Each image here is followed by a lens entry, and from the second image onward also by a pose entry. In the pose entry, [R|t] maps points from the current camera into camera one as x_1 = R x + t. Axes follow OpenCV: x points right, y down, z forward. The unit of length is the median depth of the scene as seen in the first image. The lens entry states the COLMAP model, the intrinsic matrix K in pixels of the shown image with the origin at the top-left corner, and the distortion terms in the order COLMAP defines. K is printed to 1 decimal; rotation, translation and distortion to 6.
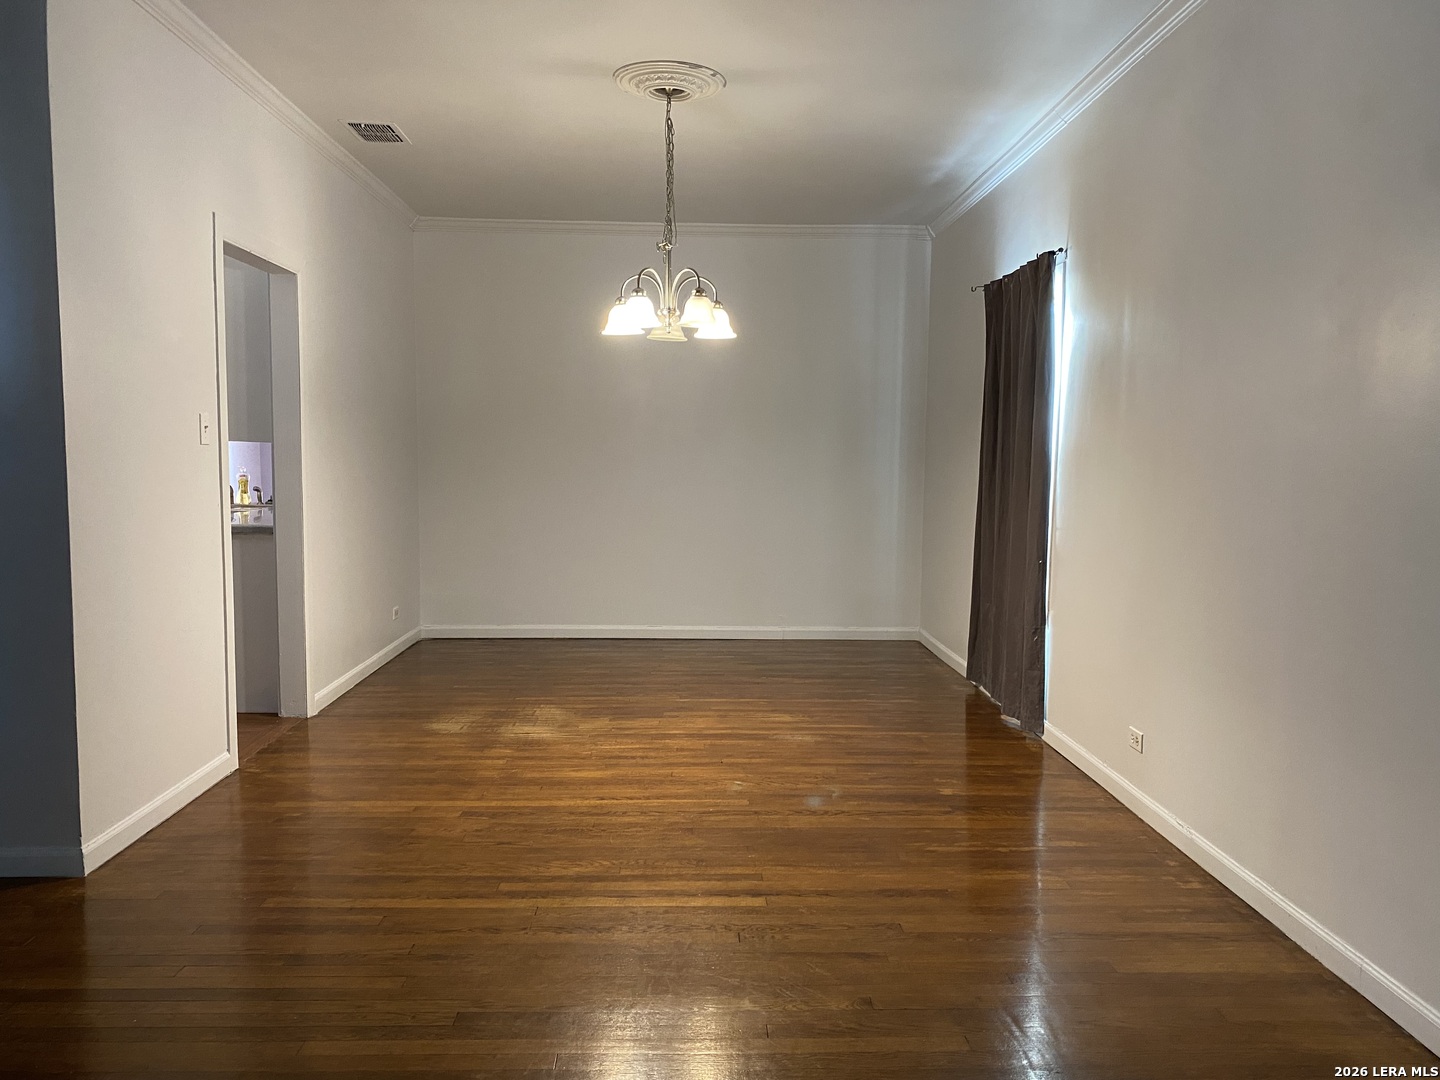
lens RADIAL K [[1097.2, 0, 709.8], [0, 1097.2, 544.6], [0, 0, 1]] dist [0.073295, -0.109629]
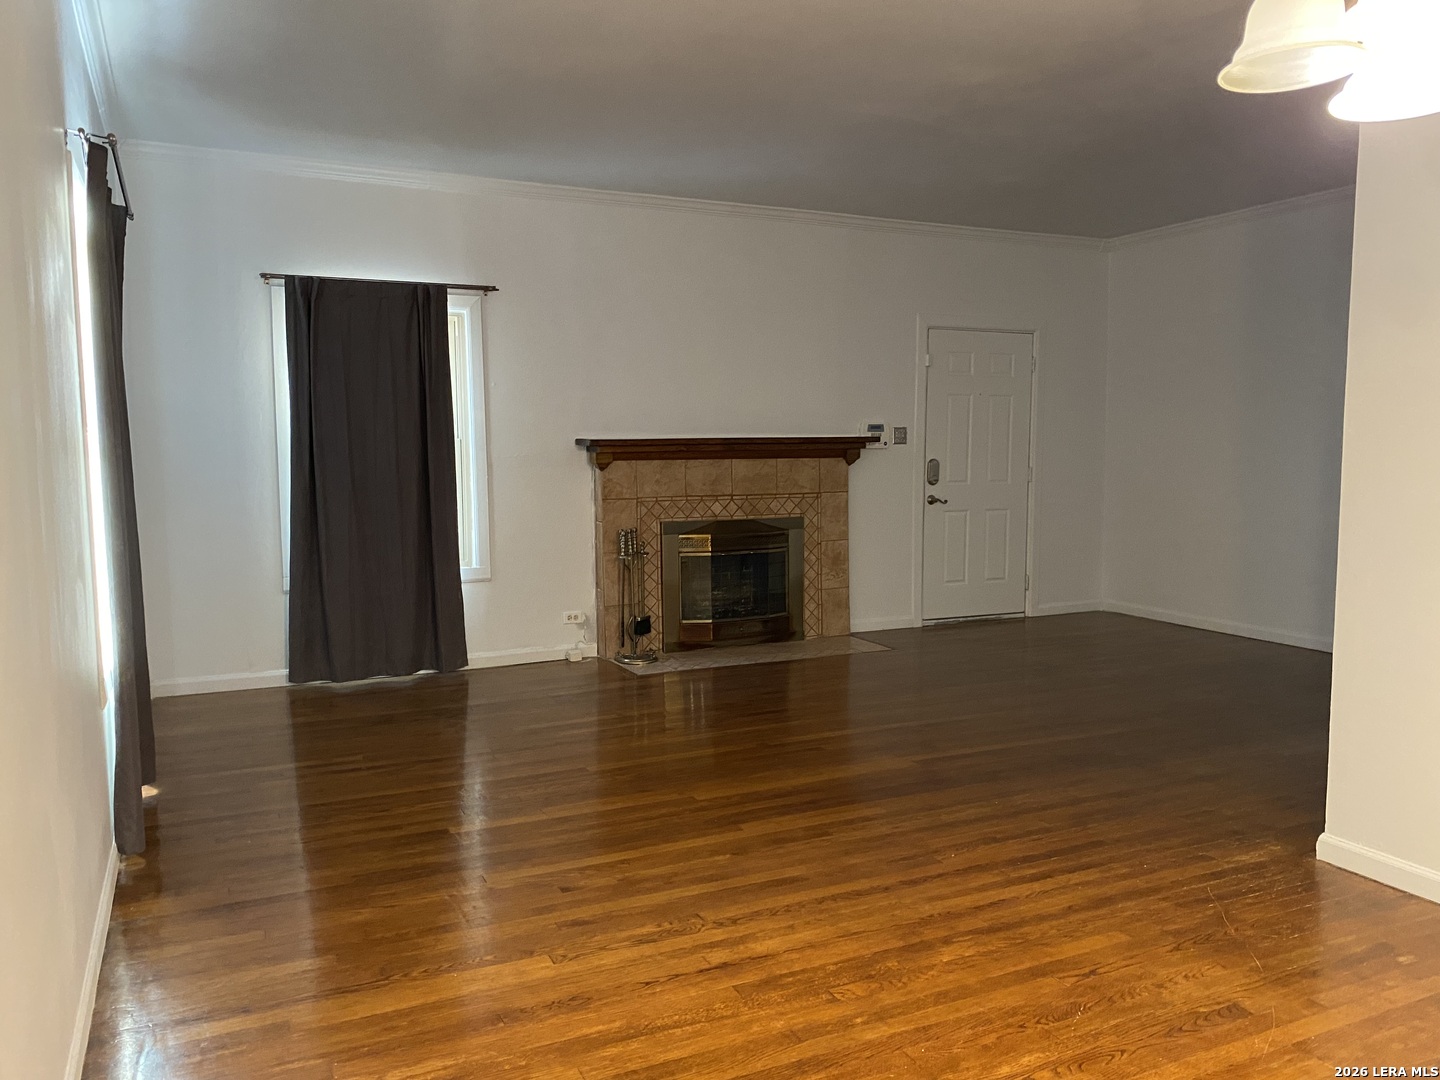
lens RADIAL K [[1090.4, 0, 716.7], [0, 1090.4, 548.4], [0, 0, 1]] dist [0.114761, -0.164946]
pose [[-0.913126, 0.036535, -0.406037, 0.295557], [-0.037769, 0.984111, 0.173489, -0.117643], [0.405924, 0.173753, -0.897238, 1.314499]]
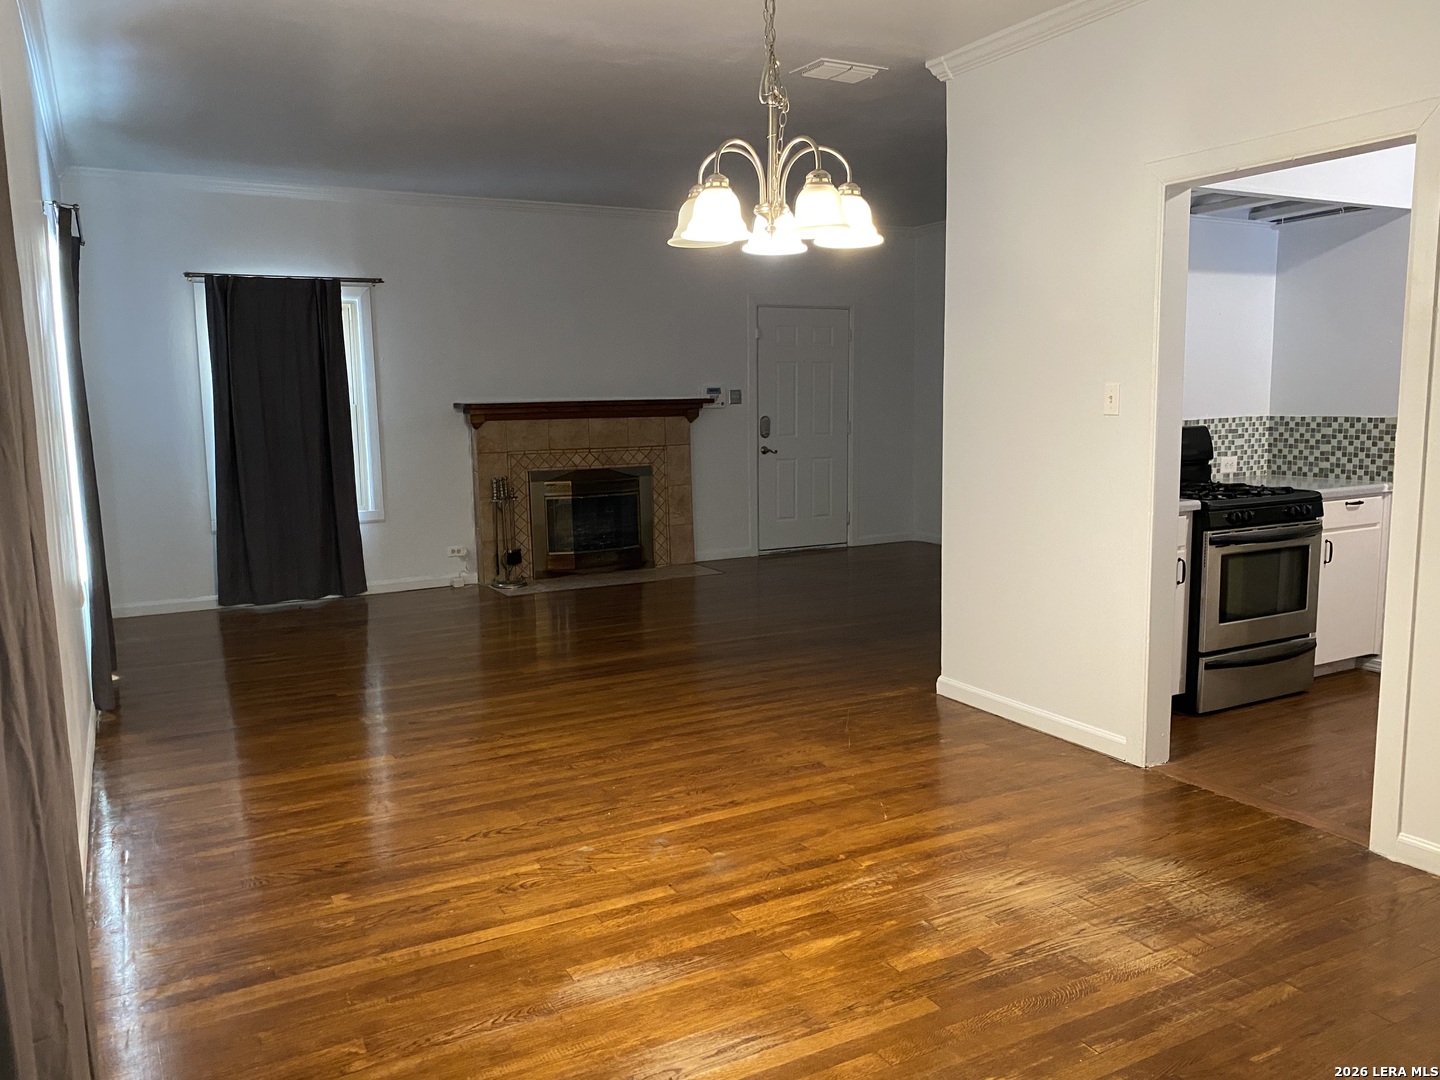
lens RADIAL K [[1100.0, 0, 720.0], [0, 1100.0, 540.0], [0, 0, 1]] dist [0.080433, -0.123705]
pose [[-0.890821, 0.066977, -0.449390, 0.304036], [-0.031386, 0.977642, 0.207923, -0.171807], [0.453268, 0.199327, -0.868802, 1.703459]]
